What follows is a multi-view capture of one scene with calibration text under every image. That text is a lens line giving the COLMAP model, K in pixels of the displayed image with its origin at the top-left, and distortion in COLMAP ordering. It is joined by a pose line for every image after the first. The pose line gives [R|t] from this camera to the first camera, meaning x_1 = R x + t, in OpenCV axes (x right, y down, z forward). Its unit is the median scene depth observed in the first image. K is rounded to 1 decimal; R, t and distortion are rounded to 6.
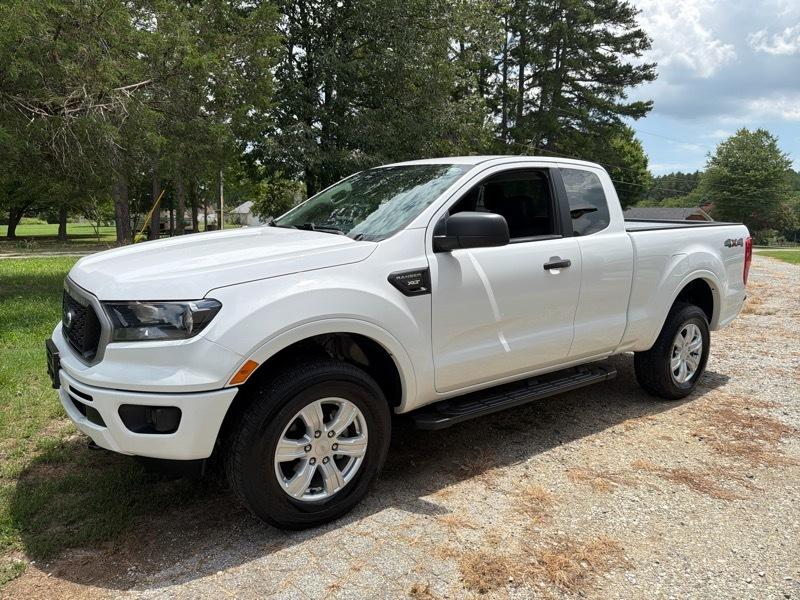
lens RADIAL K [[572.0, 0, 400.2], [0, 572.0, 294.4], [0, 0, 1]] dist [0.035915, -0.049035]
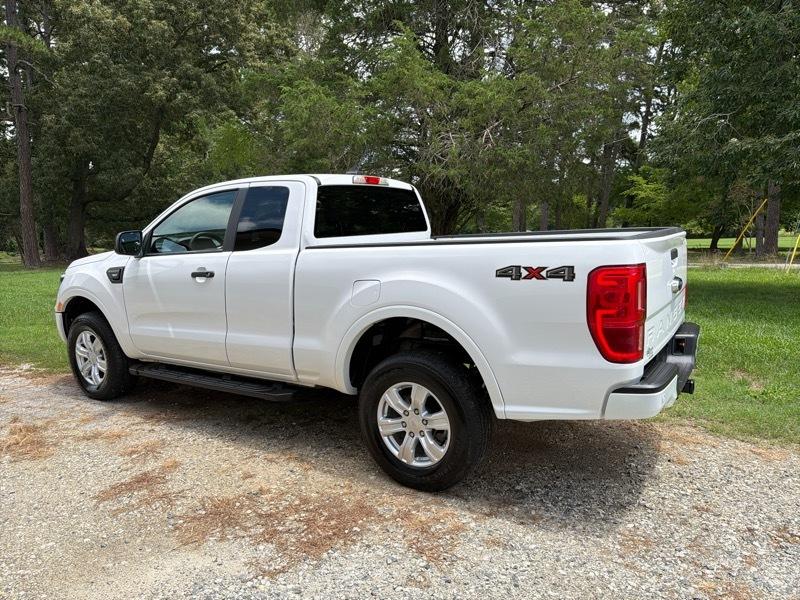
lens RADIAL K [[572.0, 0, 397.1], [0, 572.0, 307.0], [0, 0, 1]] dist [0.035915, -0.049035]
pose [[0.336412, 0.112414, -0.934981, 1.439387], [-0.112802, 0.990511, 0.078504, -0.117096], [0.934935, 0.079058, 0.345901, 0.938466]]
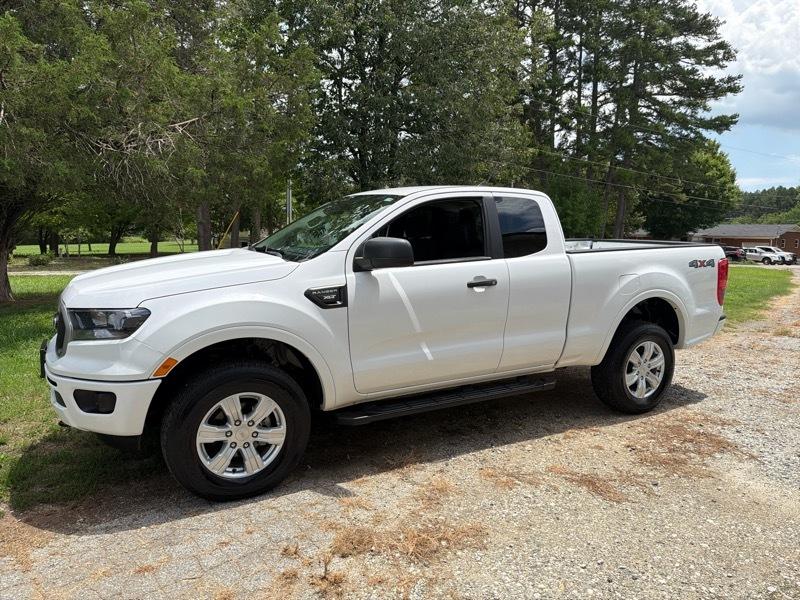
lens RADIAL K [[572.0, 0, 407.5], [0, 572.0, 293.7], [0, 0, 1]] dist [0.035915, -0.049035]
pose [[0.991321, 0.011044, -0.131001, 0.266235], [-0.015155, 0.999422, -0.030432, 0.004127], [0.130589, 0.032153, 0.990915, -0.114066]]
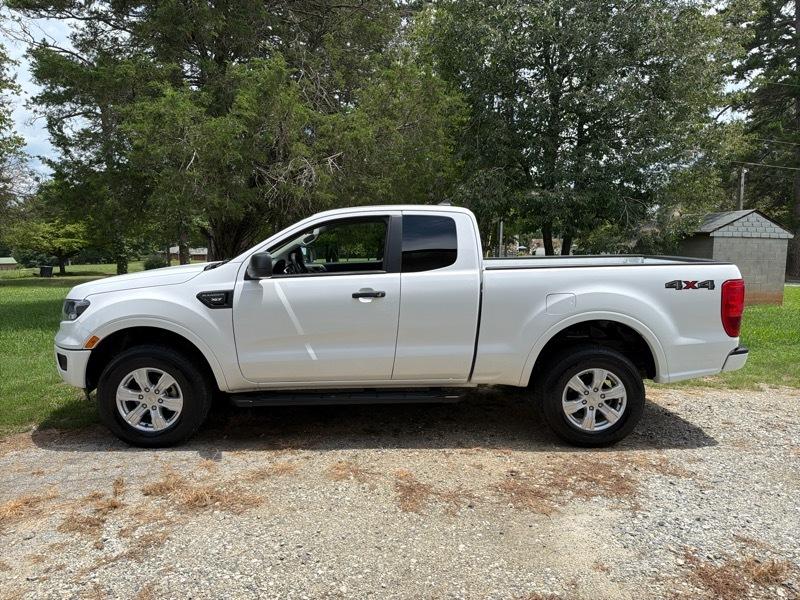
lens RADIAL K [[572.0, 0, 403.5], [0, 572.0, 300.5], [0, 0, 1]] dist [0.035915, -0.049035]
pose [[0.816916, 0.050270, -0.574561, 0.992735], [-0.077994, 0.996672, -0.023691, -0.016361], [0.571458, 0.064166, 0.818119, 0.054509]]
